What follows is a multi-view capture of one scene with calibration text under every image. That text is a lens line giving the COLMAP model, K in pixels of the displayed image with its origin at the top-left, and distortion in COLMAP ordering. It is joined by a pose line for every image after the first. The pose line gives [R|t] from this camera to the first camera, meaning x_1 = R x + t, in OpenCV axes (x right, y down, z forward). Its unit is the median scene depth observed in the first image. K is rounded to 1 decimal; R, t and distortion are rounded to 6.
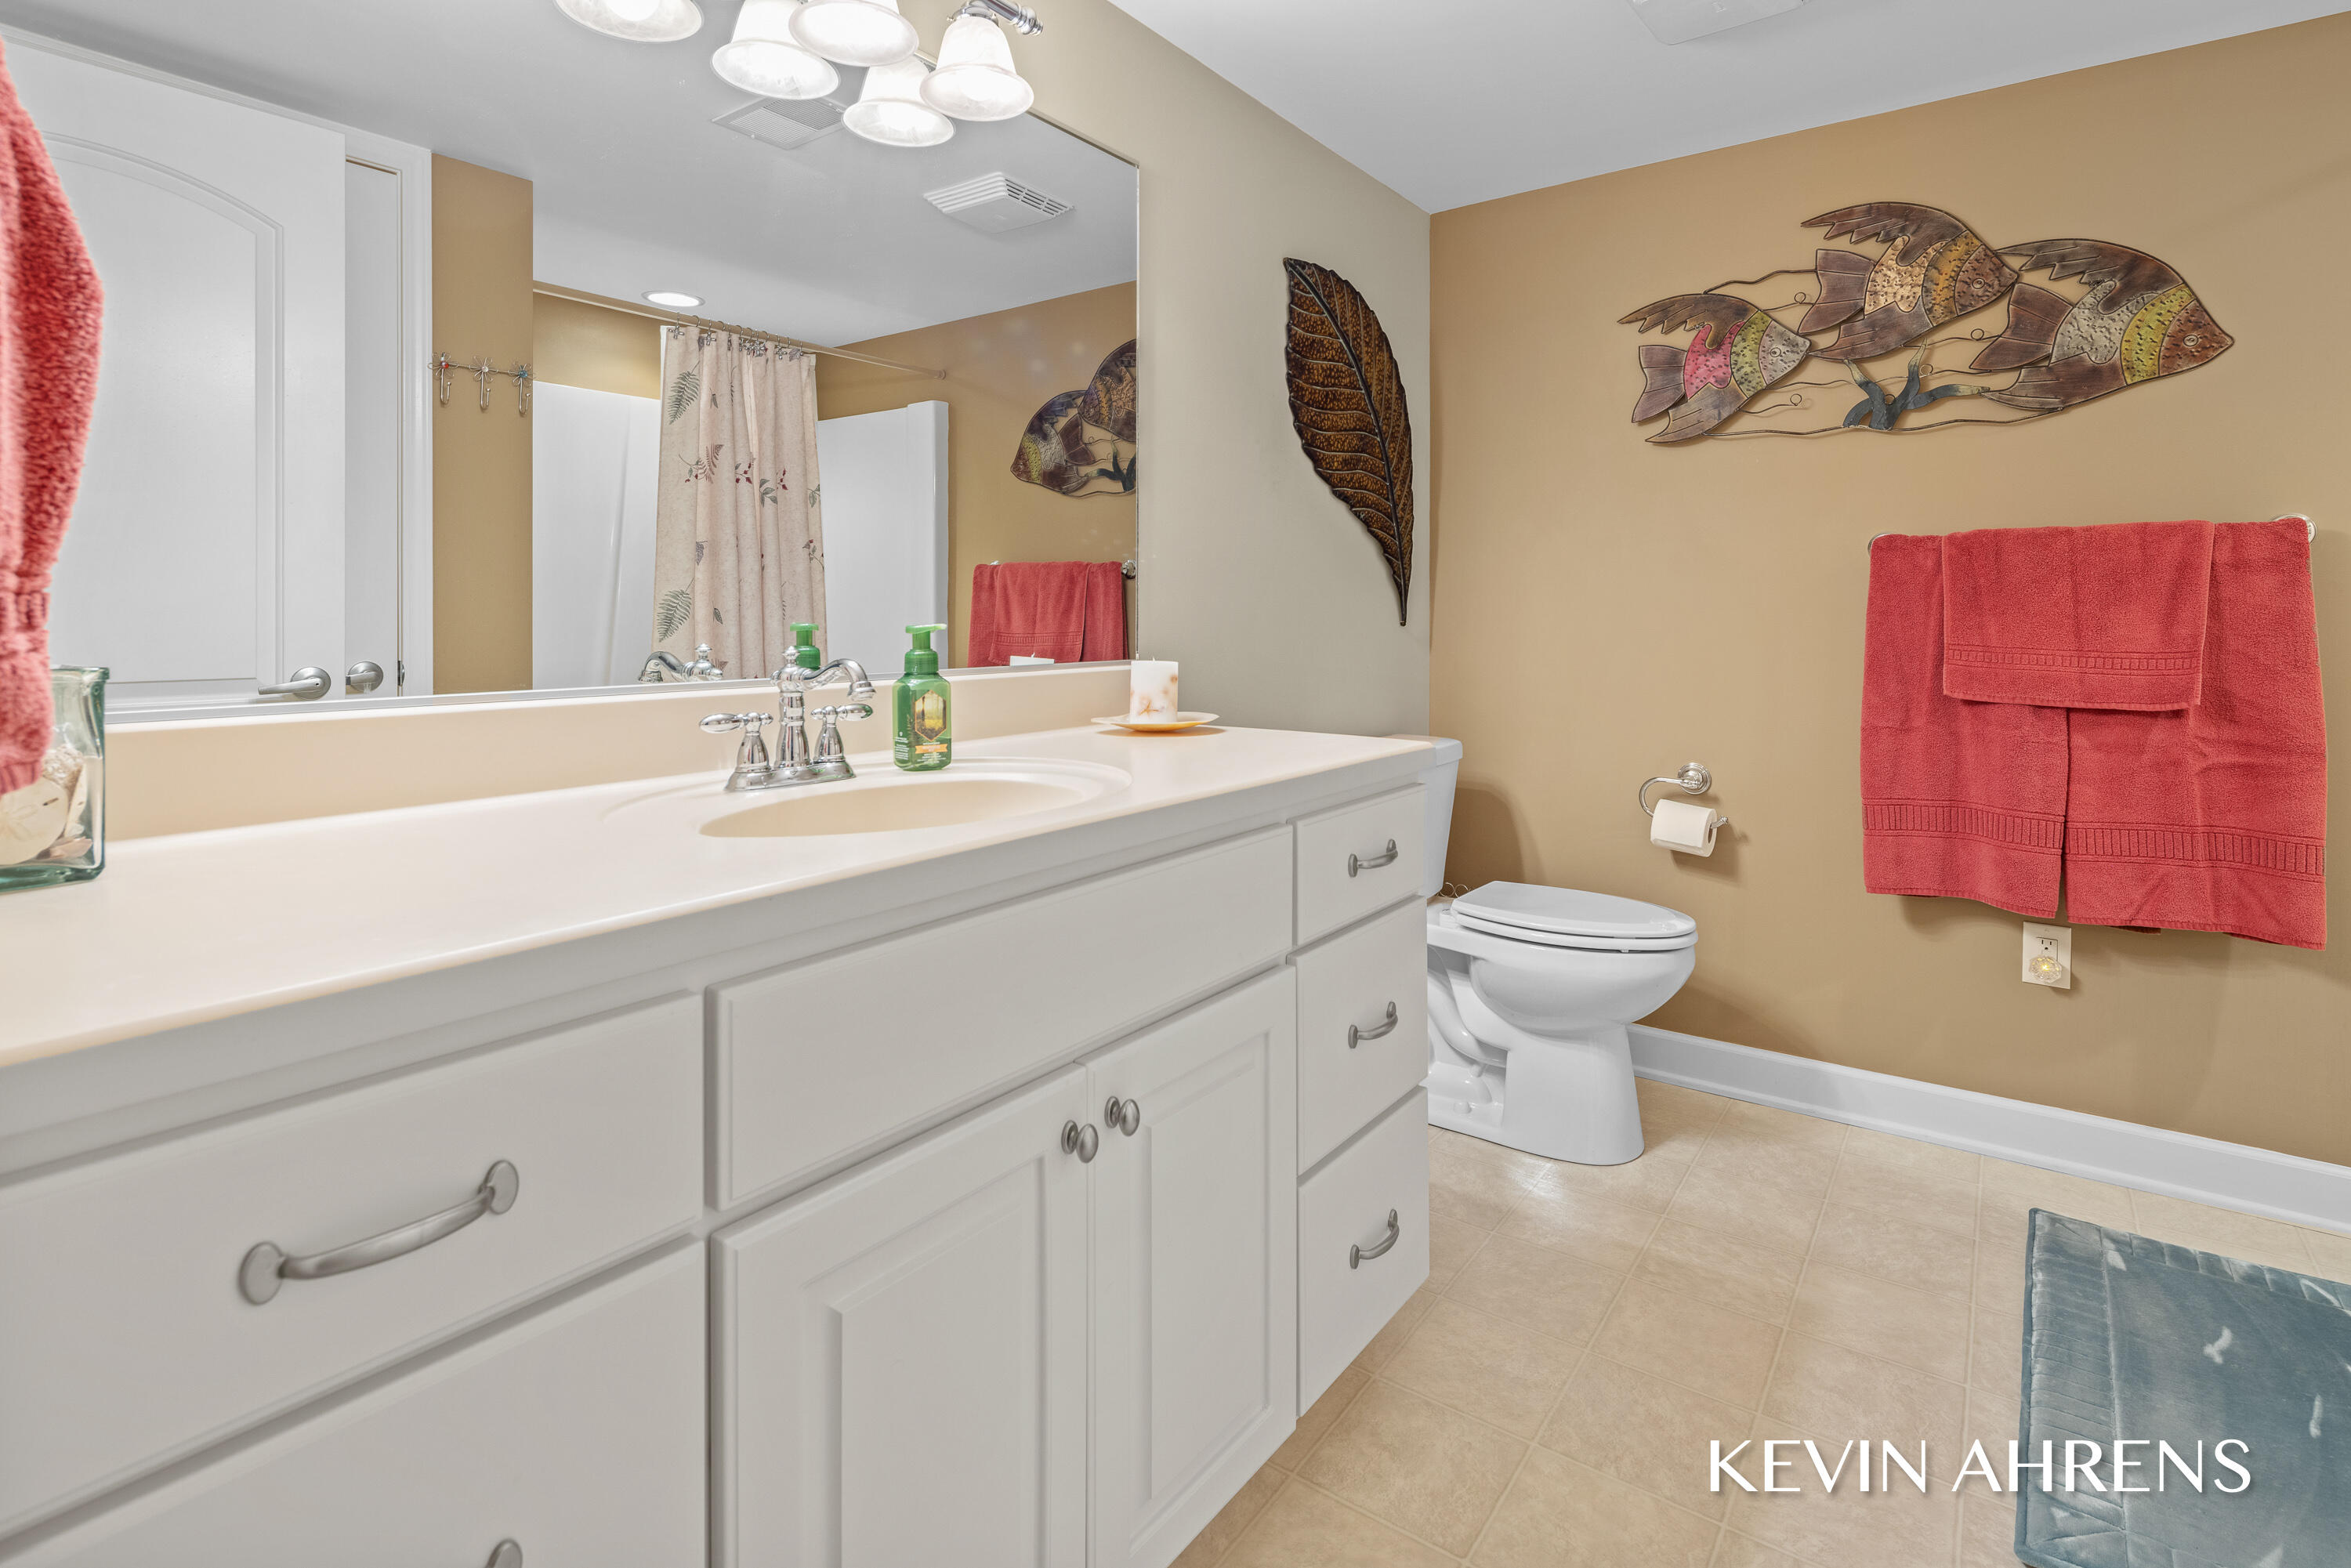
lens RADIAL K [[1135.8, 0, 1180.2], [0, 1135.8, 646.6], [0, 0, 1]] dist [-0.000833, -0.001578]
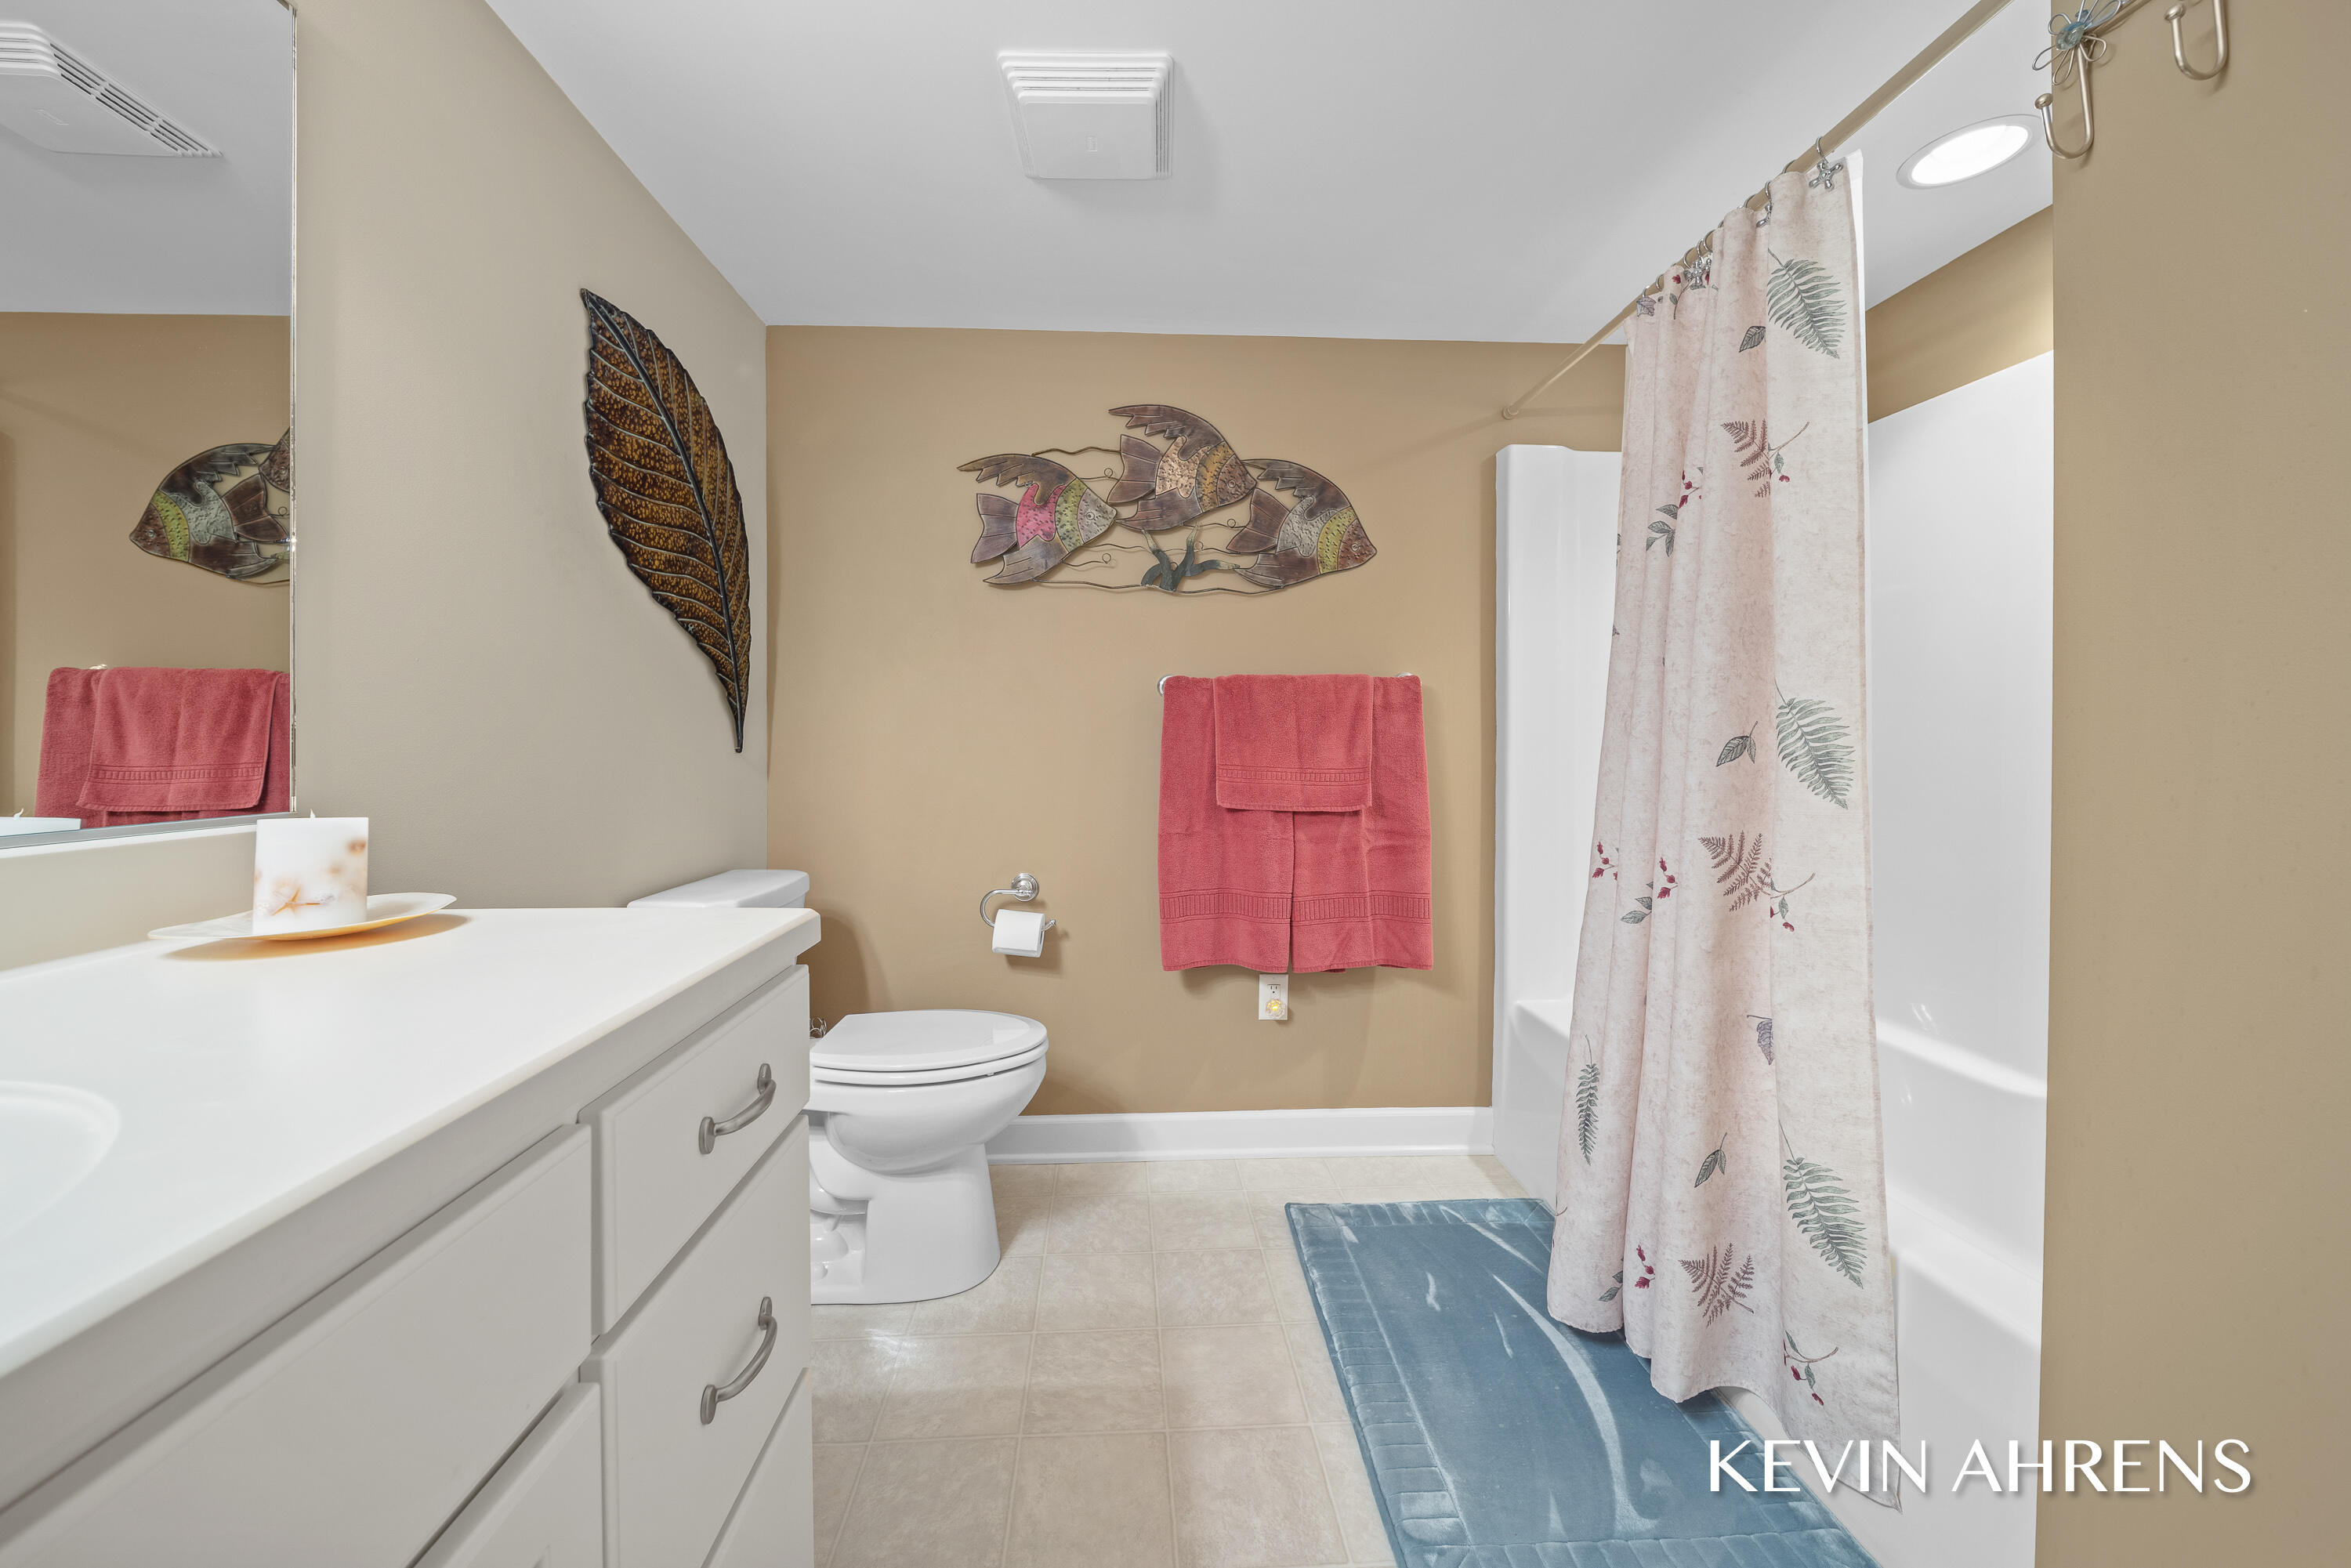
lens RADIAL K [[879.3, 0, 1178.3], [0, 879.3, 745.0], [0, 0, 1]] dist [-0.000804, -0.000178]
pose [[0.777281, -0.001085, 0.629153, 0.027768], [0.016328, 0.999697, -0.018447, -0.006466], [-0.628942, 0.024611, 0.777062, 0.258448]]
